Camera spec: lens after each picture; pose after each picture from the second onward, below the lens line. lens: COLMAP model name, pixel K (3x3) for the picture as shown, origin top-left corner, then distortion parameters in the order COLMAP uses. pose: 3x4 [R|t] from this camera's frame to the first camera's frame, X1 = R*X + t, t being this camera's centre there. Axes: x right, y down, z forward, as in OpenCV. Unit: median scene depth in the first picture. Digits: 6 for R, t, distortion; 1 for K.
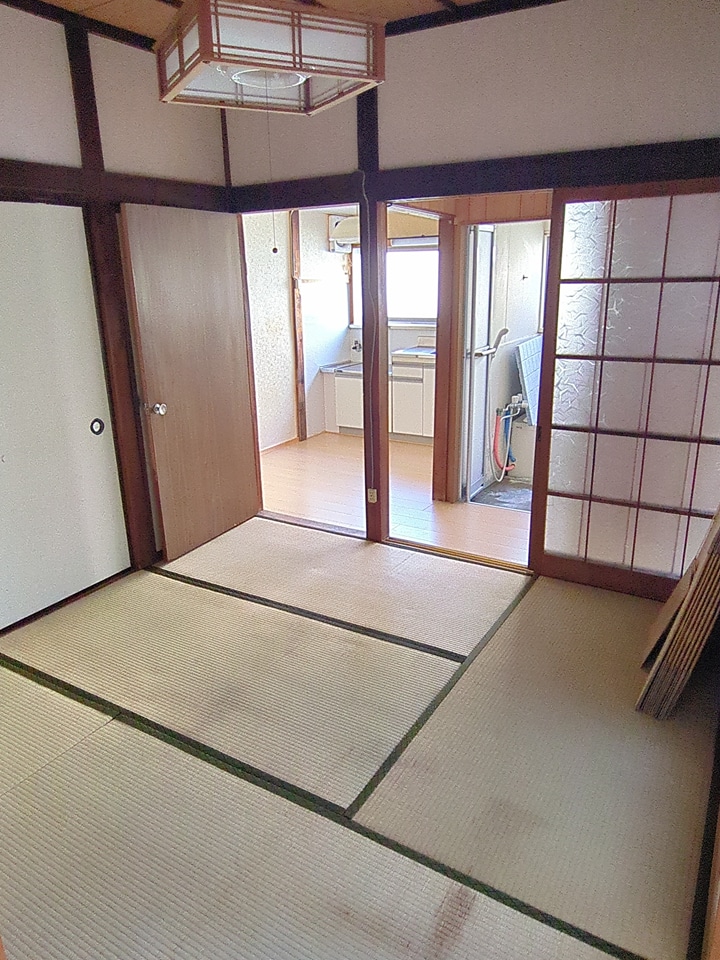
lens RADIAL K [[648.9, 0, 356.3], [0, 648.9, 477.0], [0, 0, 1]] dist [0.000975, -0.002127]
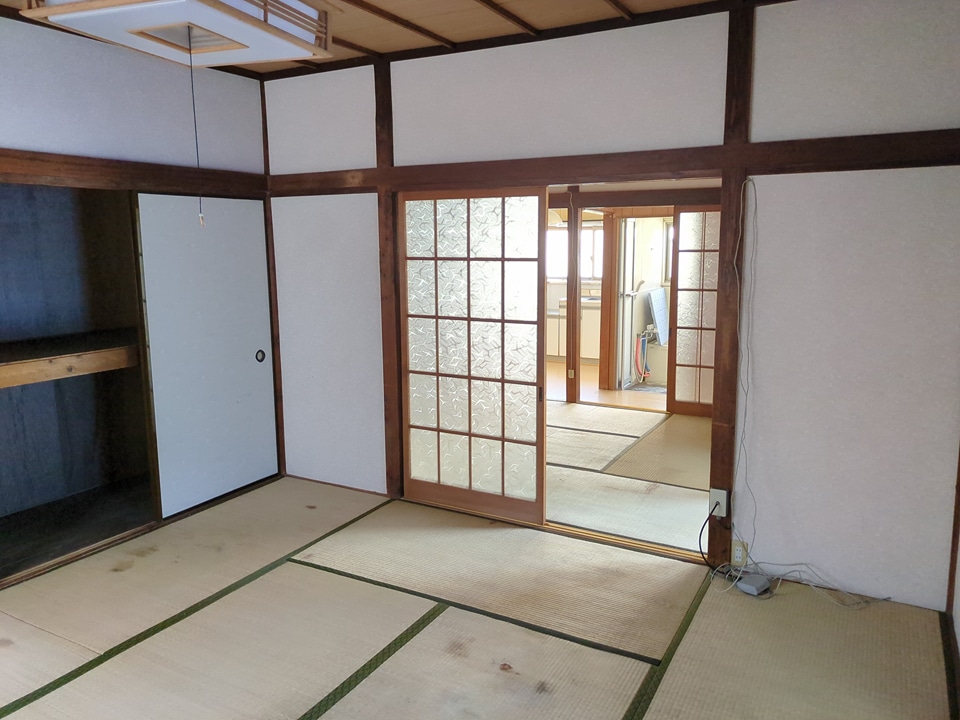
lens RADIAL K [[714.4, 0, 488.6], [0, 714.4, 340.4], [0, 0, 1]] dist [0.045458, -0.041581]
pose [[0.998503, 0.011071, 0.053565, -0.270452], [-0.001827, 0.985505, -0.169635, 0.241354], [-0.054667, 0.169283, 0.984050, -0.762556]]
